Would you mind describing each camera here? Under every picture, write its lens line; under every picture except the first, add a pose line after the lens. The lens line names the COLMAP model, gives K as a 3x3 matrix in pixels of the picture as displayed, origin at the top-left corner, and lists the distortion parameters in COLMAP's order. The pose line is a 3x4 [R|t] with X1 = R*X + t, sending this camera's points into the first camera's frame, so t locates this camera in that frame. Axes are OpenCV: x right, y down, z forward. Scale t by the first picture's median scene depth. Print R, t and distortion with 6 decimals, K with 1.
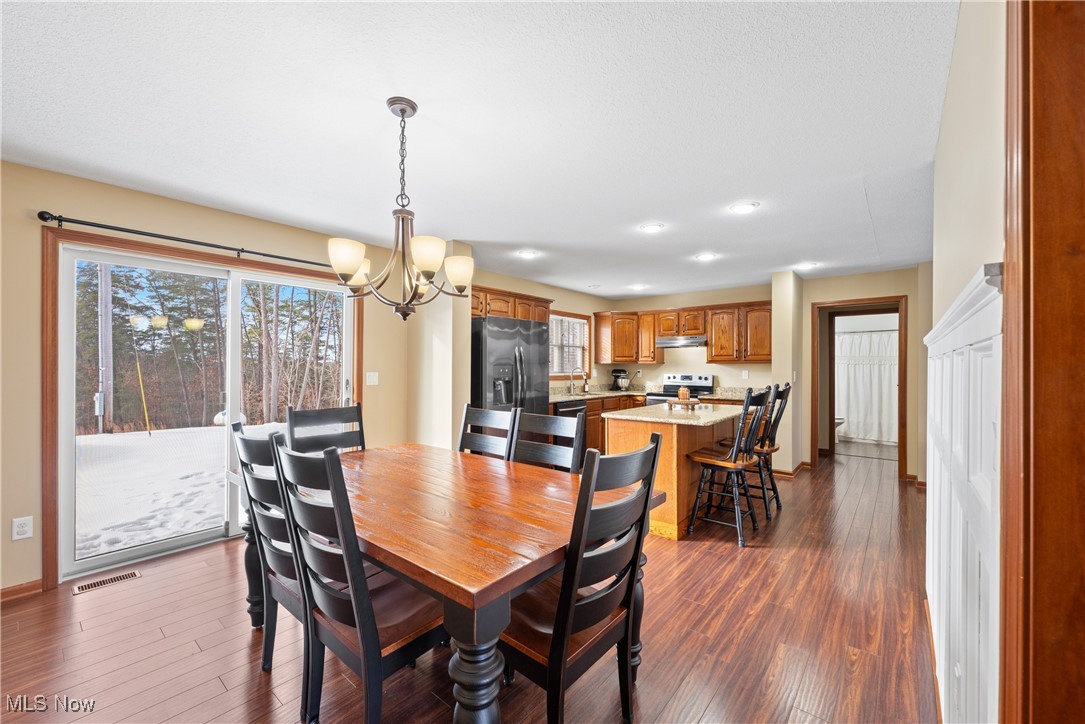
lens RADIAL K [[433.4, 0, 541.8], [0, 433.4, 364.3], [0, 0, 1]] dist [-0.000795, 0.000000]
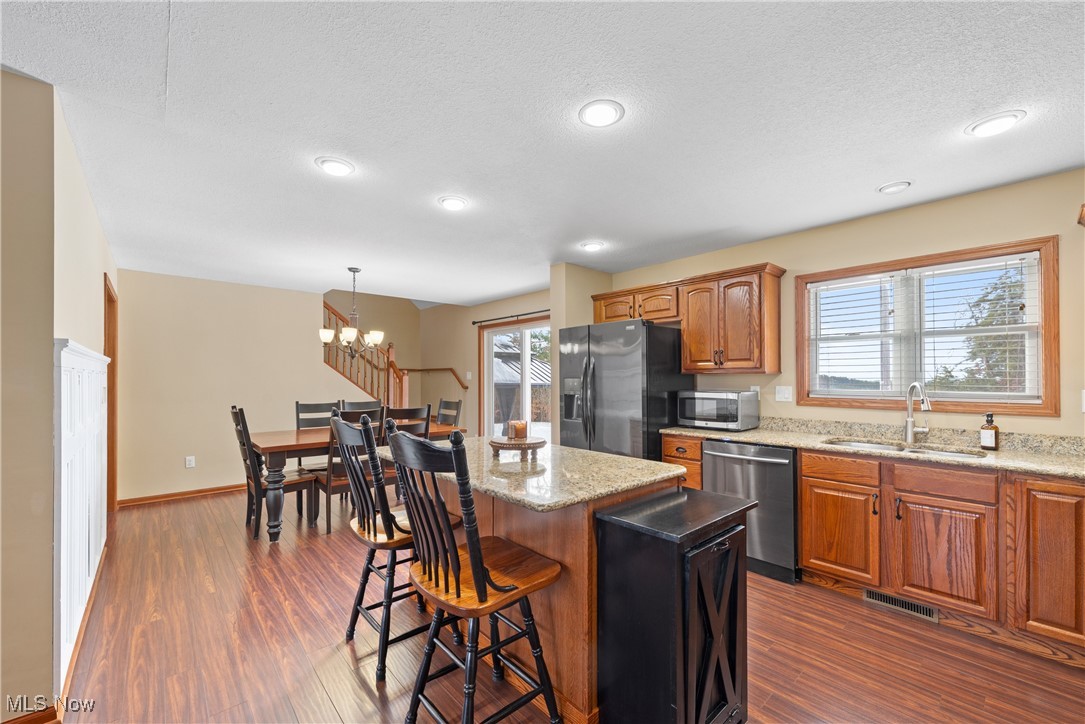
lens RADIAL K [[434.8, 0, 544.3], [0, 434.8, 370.5], [0, 0, 1]] dist [0.003855, -0.000319]
pose [[-0.145340, -0.021112, -0.989156, 1.373710], [0.002249, 0.999763, -0.021669, 0.009773], [0.989379, -0.005374, -0.145258, 1.737647]]
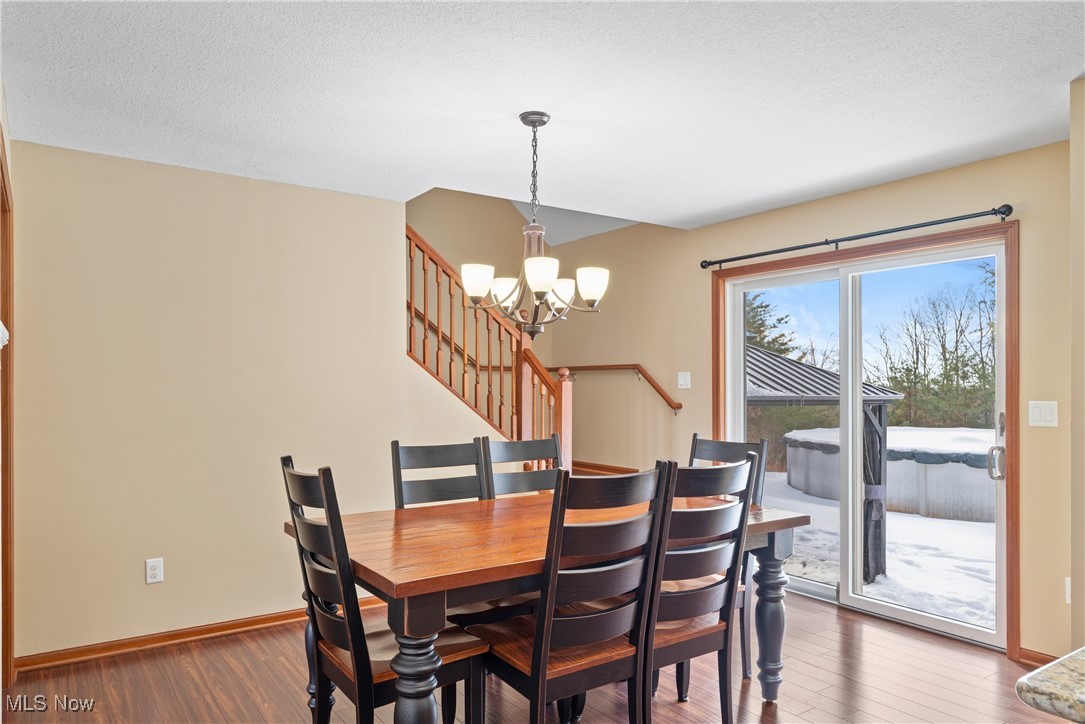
lens RADIAL K [[733.9, 0, 541.6], [0, 733.9, 369.1], [0, 0, 1]] dist [0.000643, -0.000726]
pose [[-0.276114, -0.024573, -0.960811, 0.907156], [-0.000989, 0.999680, -0.025283, 0.003897], [0.961125, -0.006030, -0.276050, 1.075868]]
